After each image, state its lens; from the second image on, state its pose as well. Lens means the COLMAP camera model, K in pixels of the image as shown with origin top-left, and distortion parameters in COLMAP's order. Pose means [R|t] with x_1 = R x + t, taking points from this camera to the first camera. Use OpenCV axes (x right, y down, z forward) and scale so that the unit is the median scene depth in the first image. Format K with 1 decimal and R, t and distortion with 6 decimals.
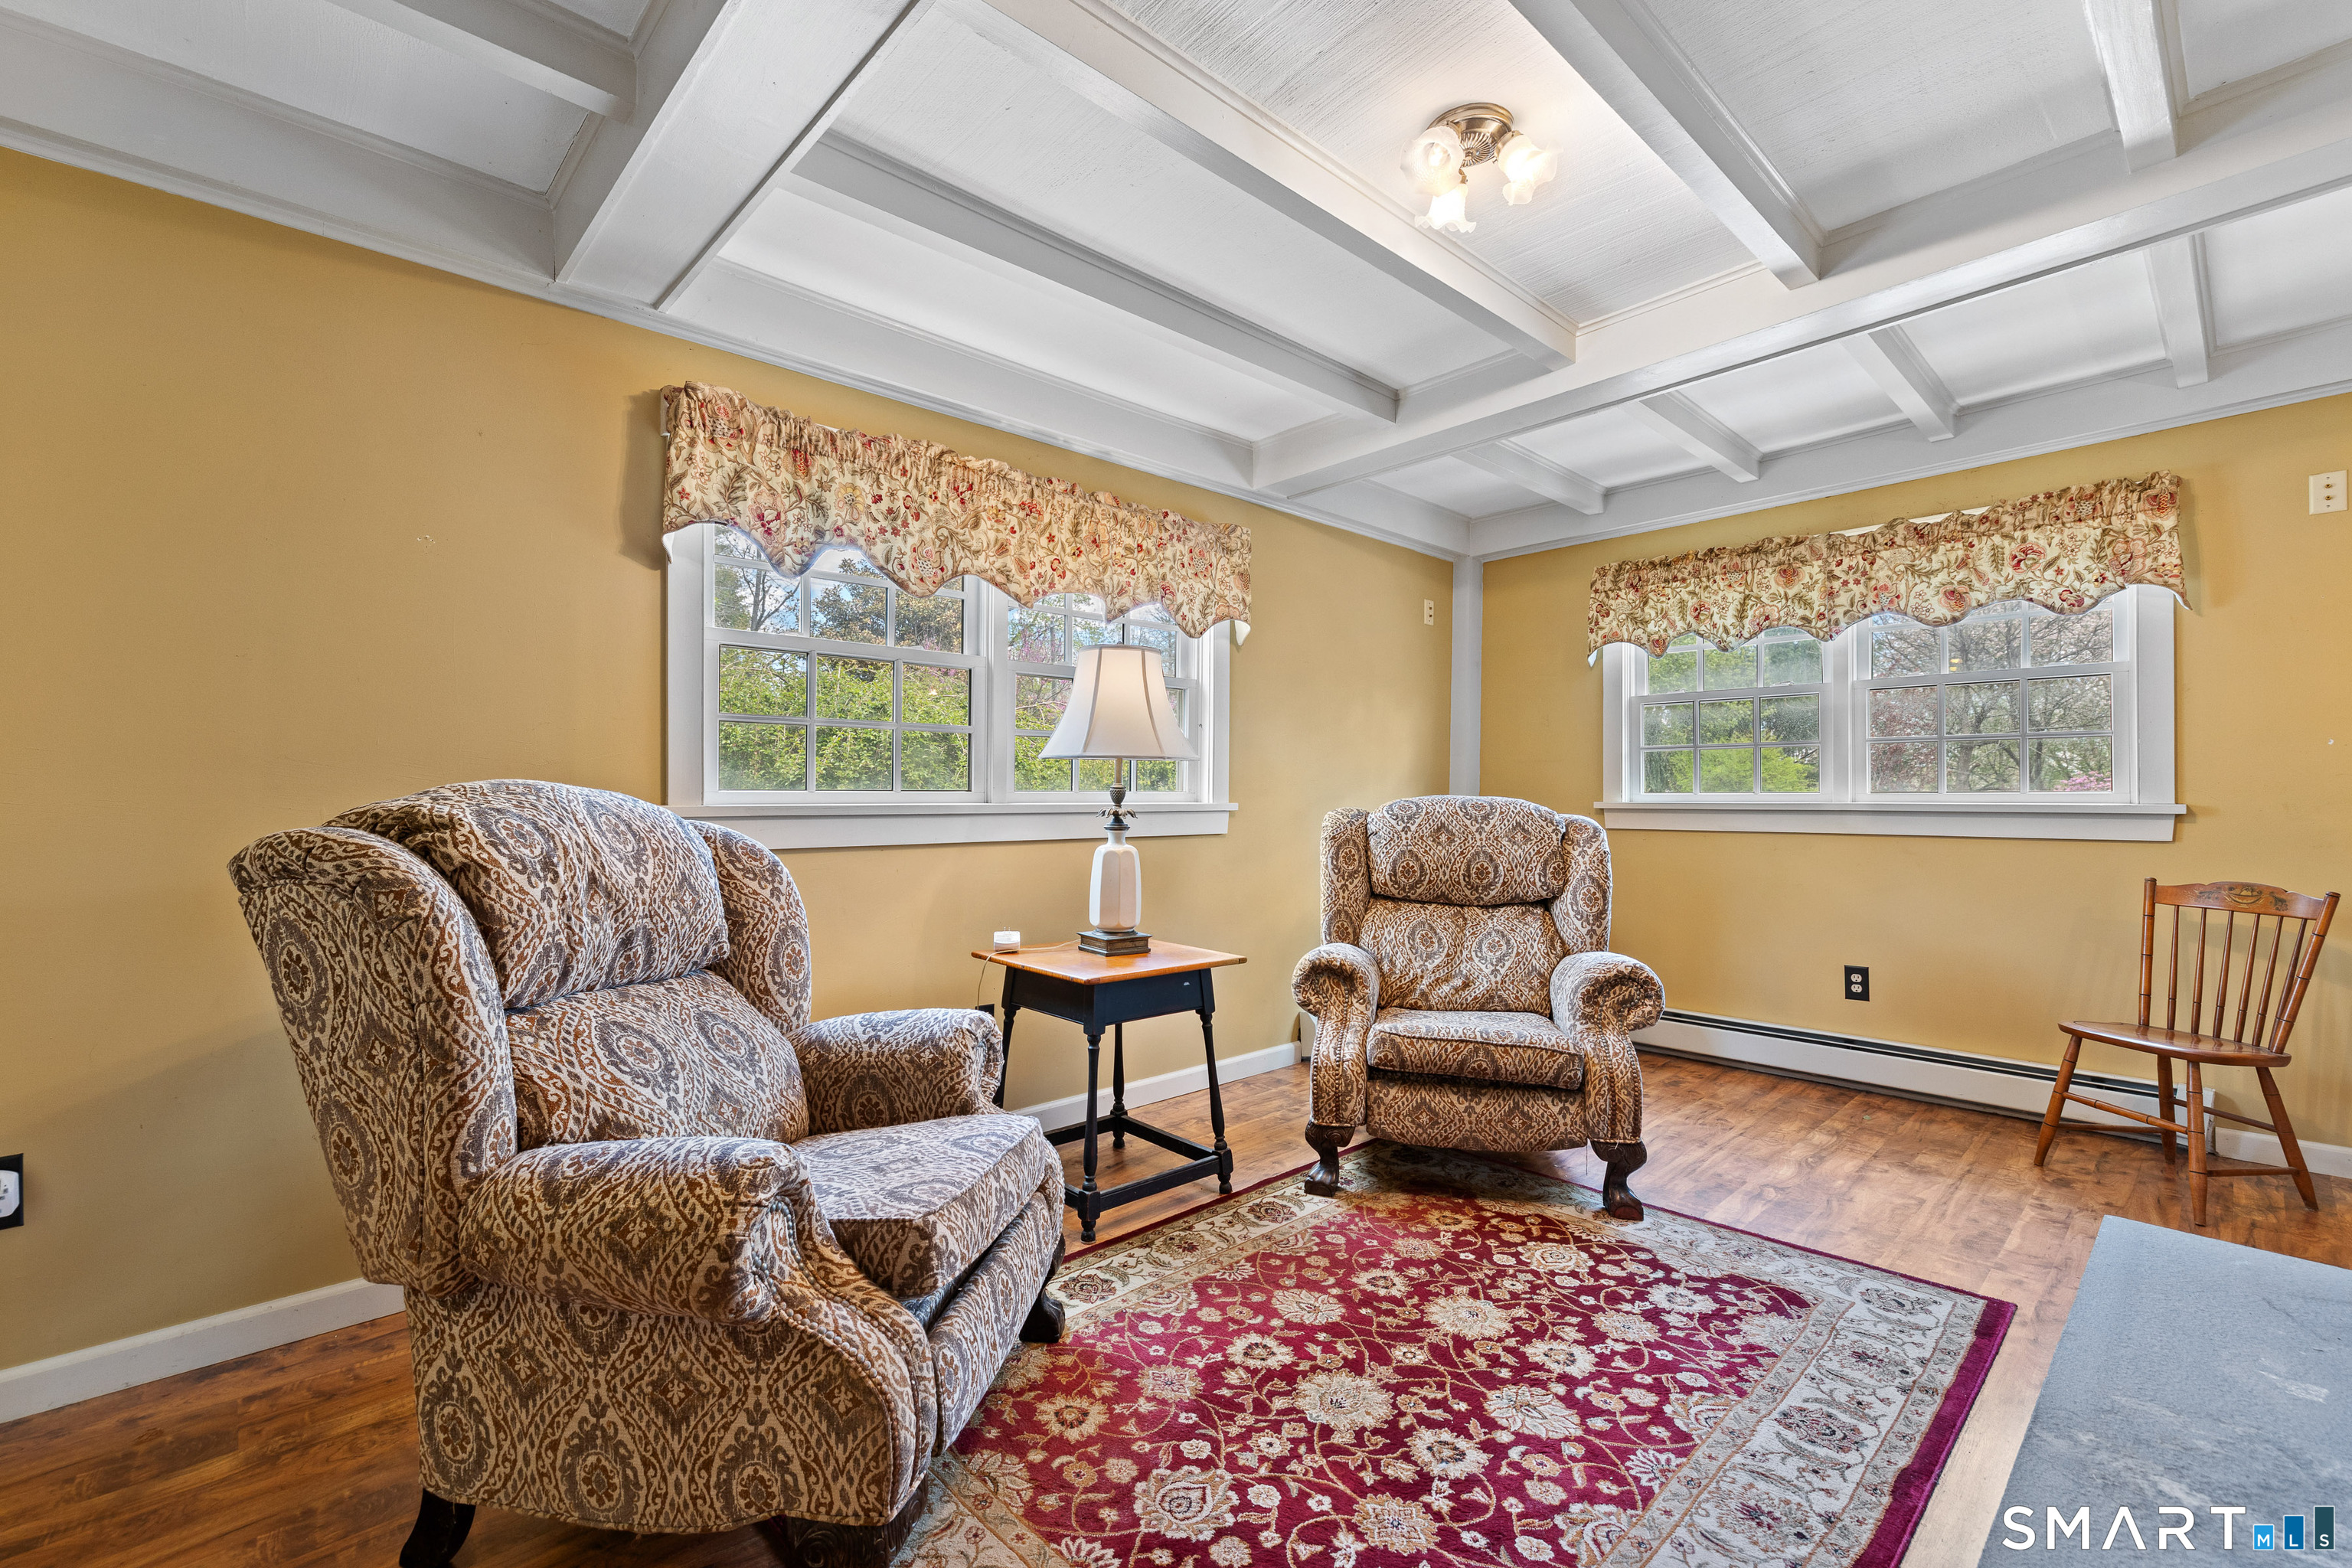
lens RADIAL K [[1014.1, 0, 1176.0], [0, 1014.1, 784.0], [0, 0, 1]] dist [0.000096, 0.000325]
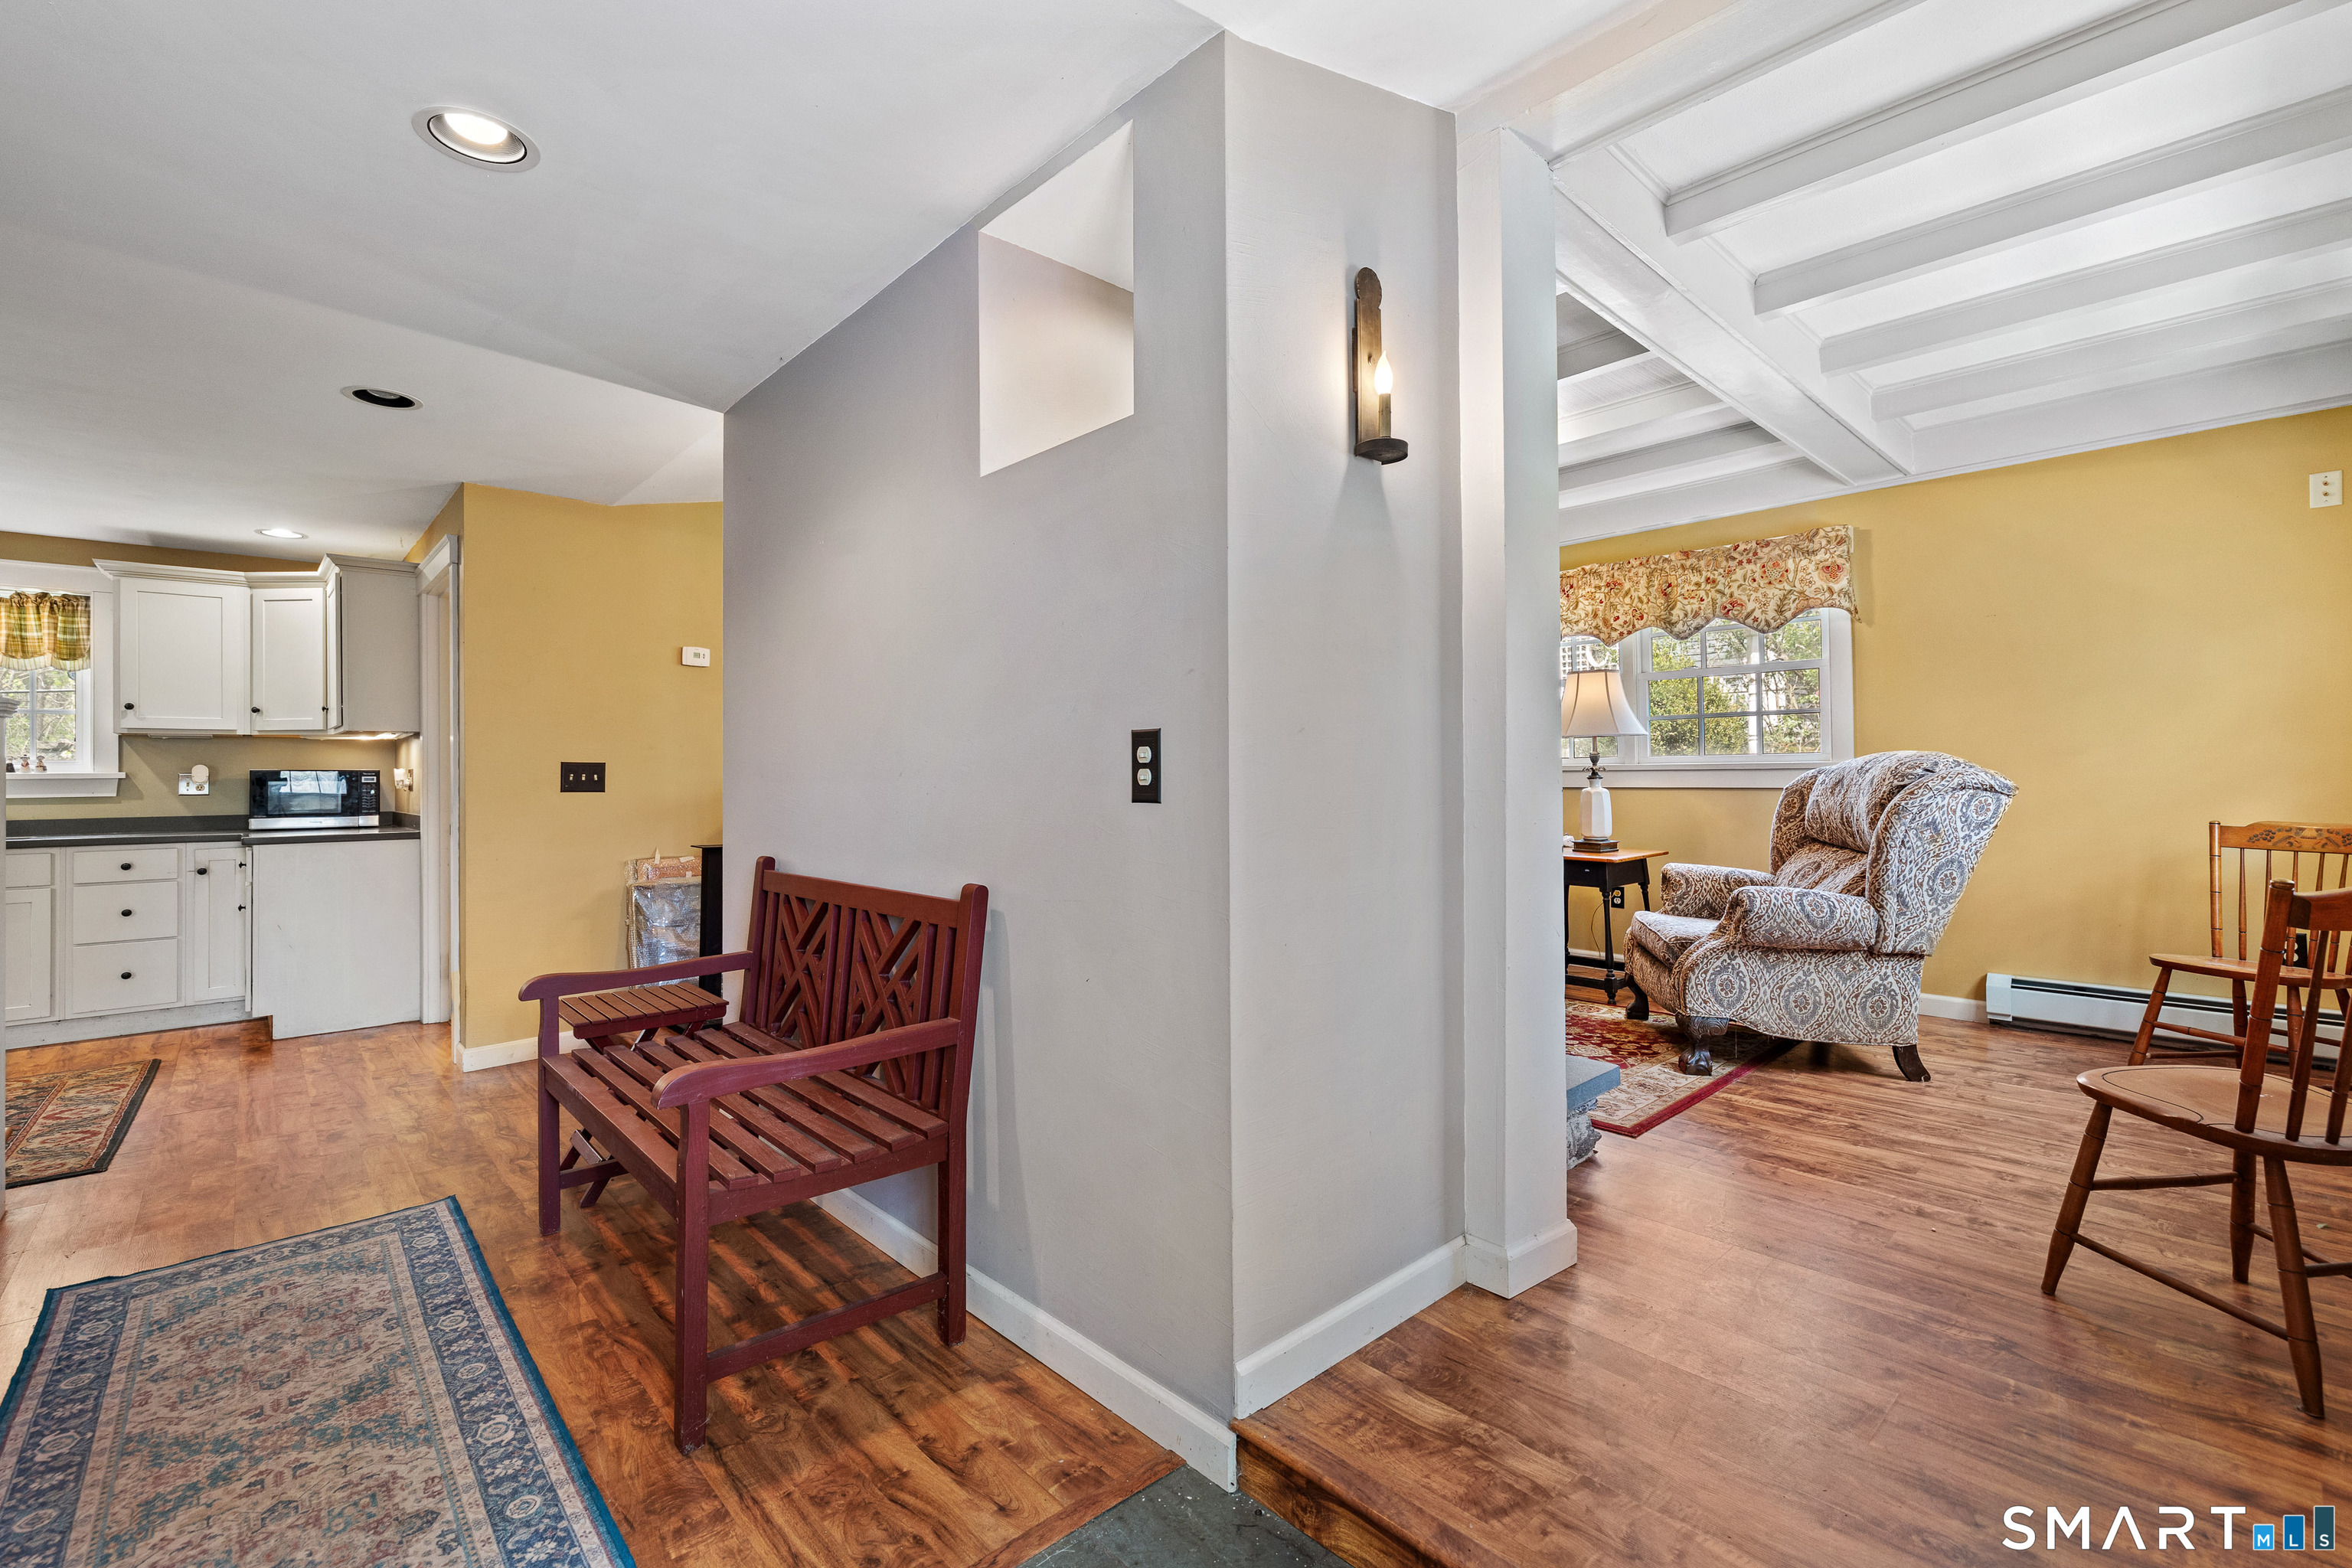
lens RADIAL K [[1026.2, 0, 1175.3], [0, 1026.2, 760.0], [0, 0, 1]] dist [-0.000930, -0.000534]
pose [[-0.010584, -0.016598, -0.999806, 1.880944], [0.018686, 0.999684, -0.016794, 0.034174], [0.999769, -0.018860, -0.010270, 0.373098]]
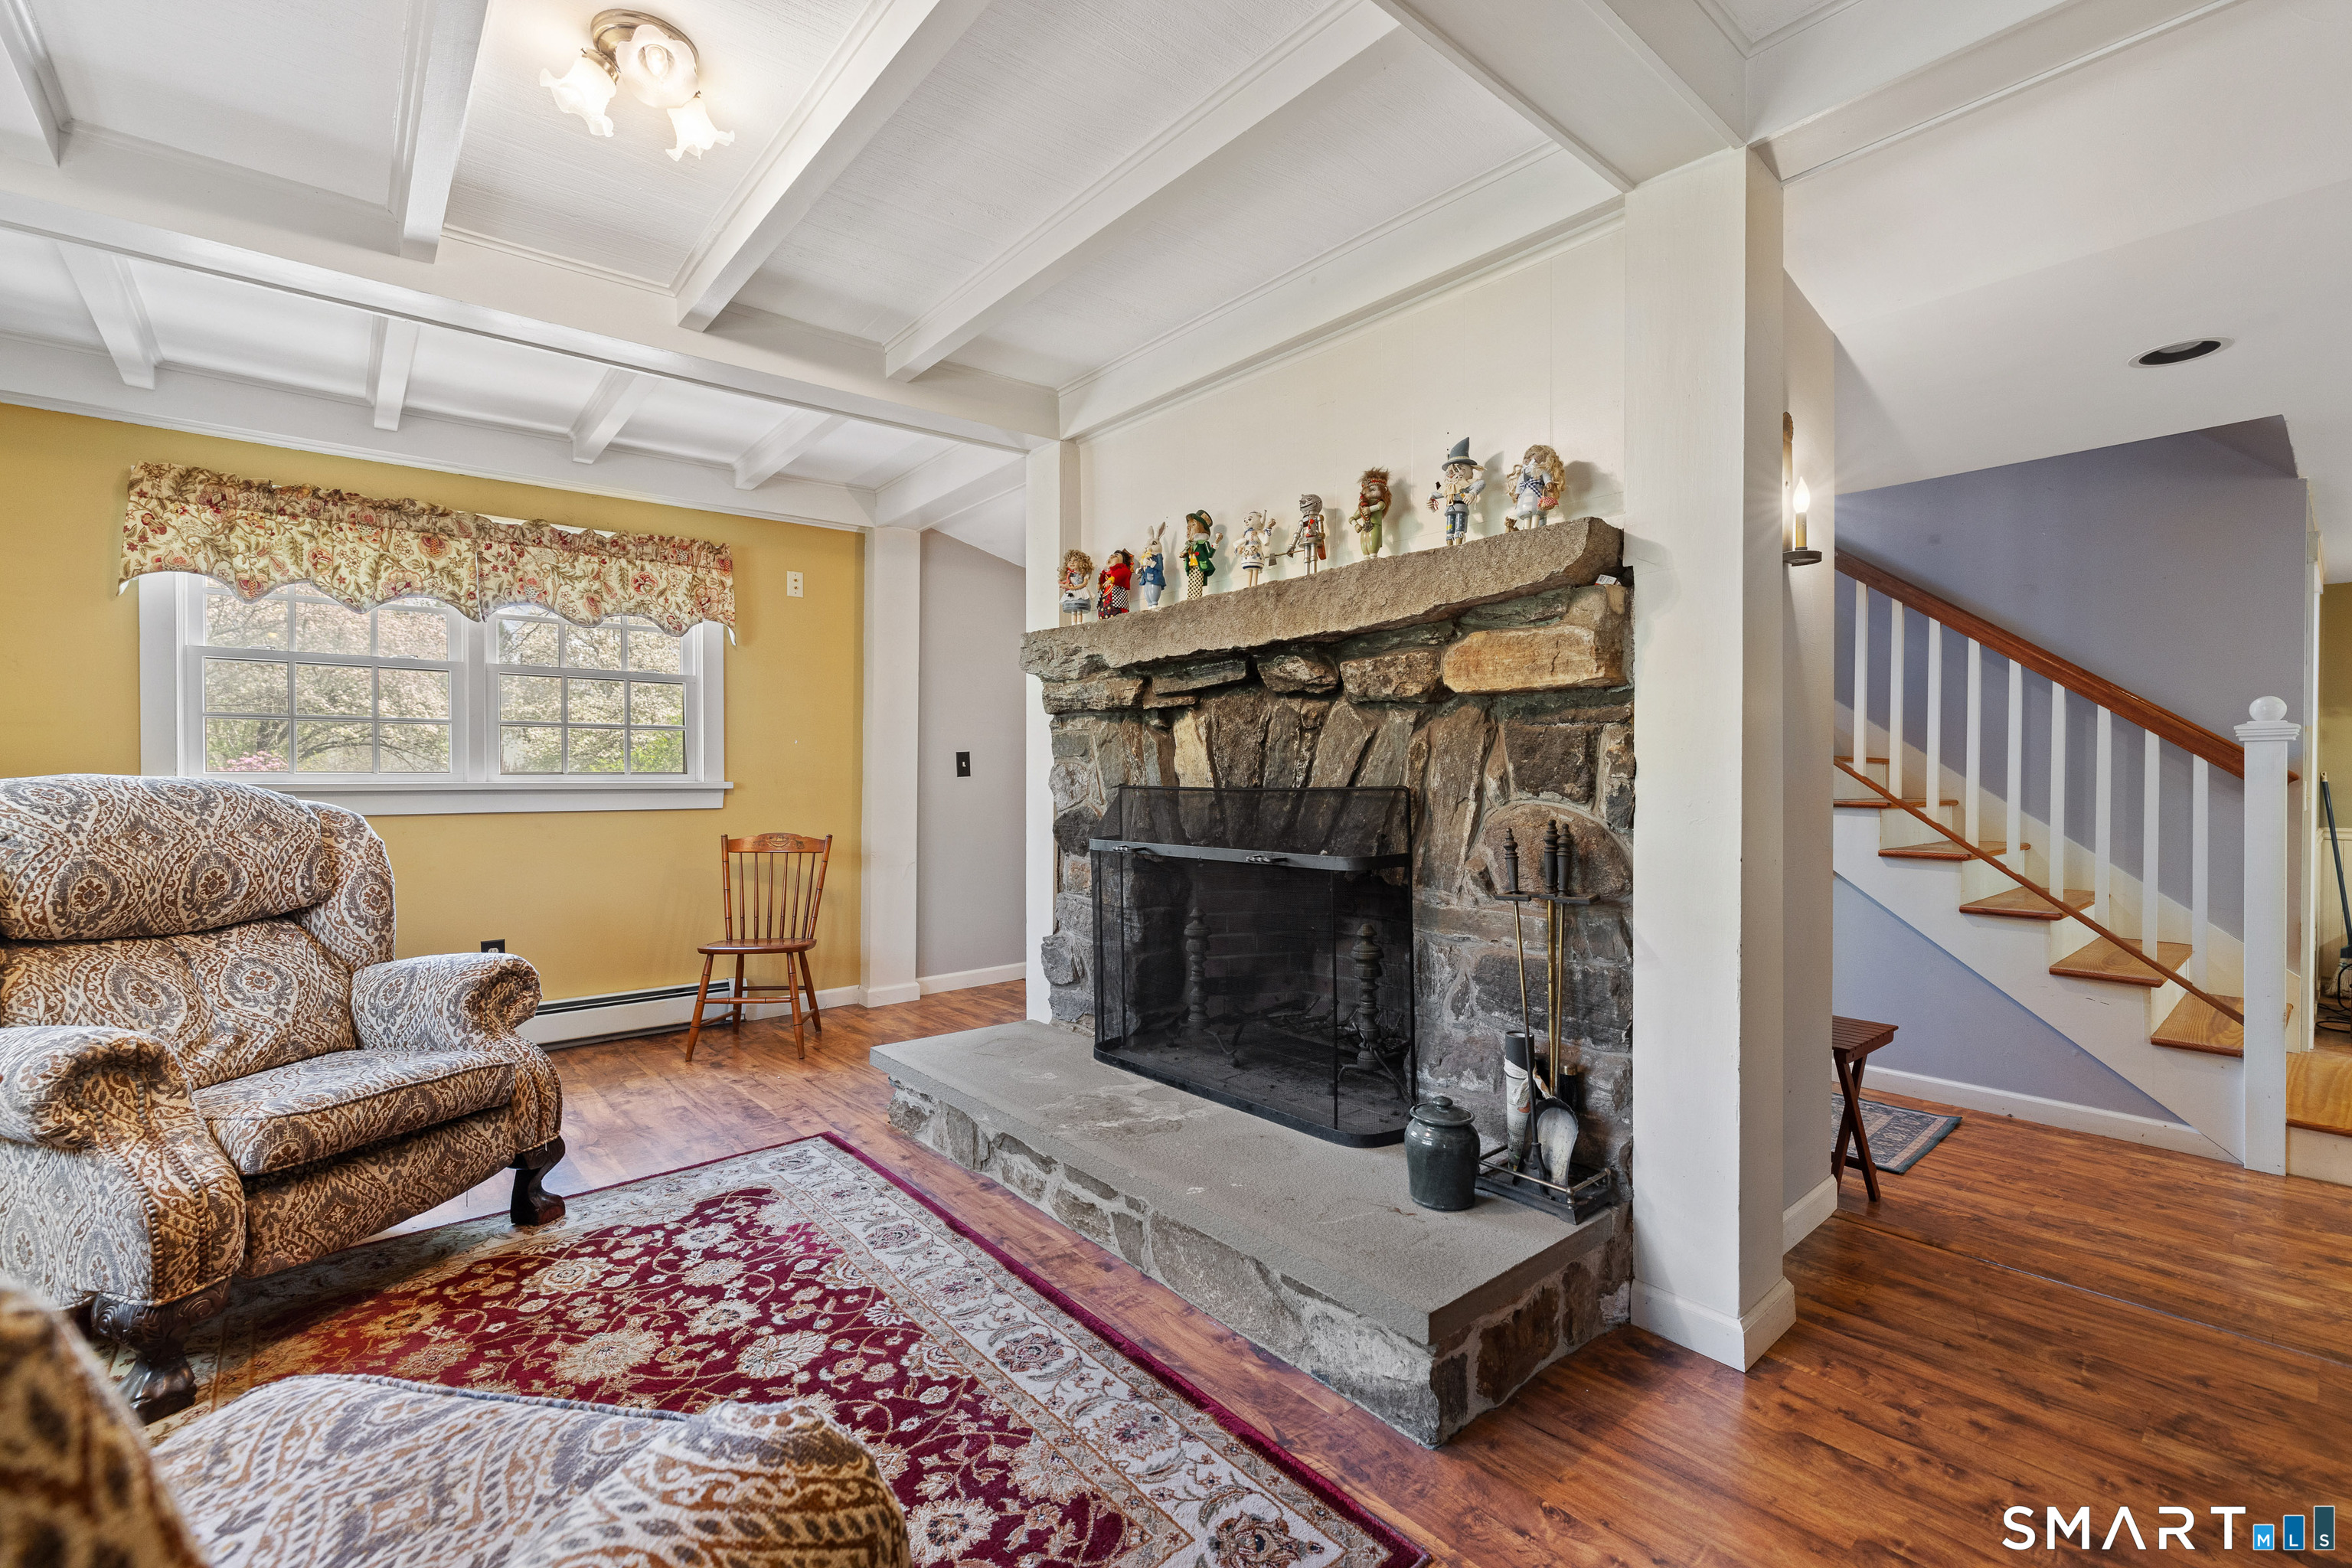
lens RADIAL K [[1014.1, 0, 1176.0], [0, 1014.1, 784.0], [0, 0, 1]] dist [0.000096, 0.000325]
pose [[0.043405, -0.007242, 0.999031, -0.500235], [-0.012069, 0.999897, 0.007773, 0.005579], [-0.998985, -0.012395, 0.043313, 0.396576]]
